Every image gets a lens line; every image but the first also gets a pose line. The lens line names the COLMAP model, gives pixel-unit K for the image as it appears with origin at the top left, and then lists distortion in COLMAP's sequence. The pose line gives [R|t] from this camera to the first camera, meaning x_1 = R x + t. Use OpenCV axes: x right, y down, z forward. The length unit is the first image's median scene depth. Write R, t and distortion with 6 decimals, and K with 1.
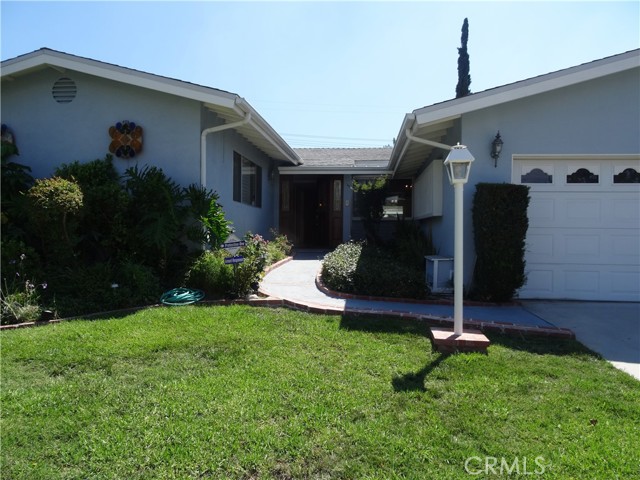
lens RADIAL K [[459.2, 0, 320.0], [0, 459.2, 240.0], [0, 0, 1]] dist [0.000474, -0.005915]
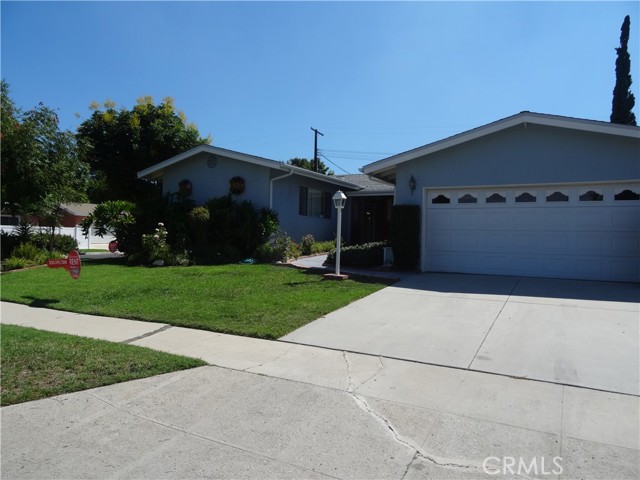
lens RADIAL K [[459.2, 0, 320.0], [0, 459.2, 240.0], [0, 0, 1]] dist [0.000474, -0.005915]
pose [[0.924669, 0.010482, -0.380628, 0.706073], [-0.018627, 0.999669, -0.017723, 0.048904], [0.380316, 0.023478, 0.924558, -0.734468]]
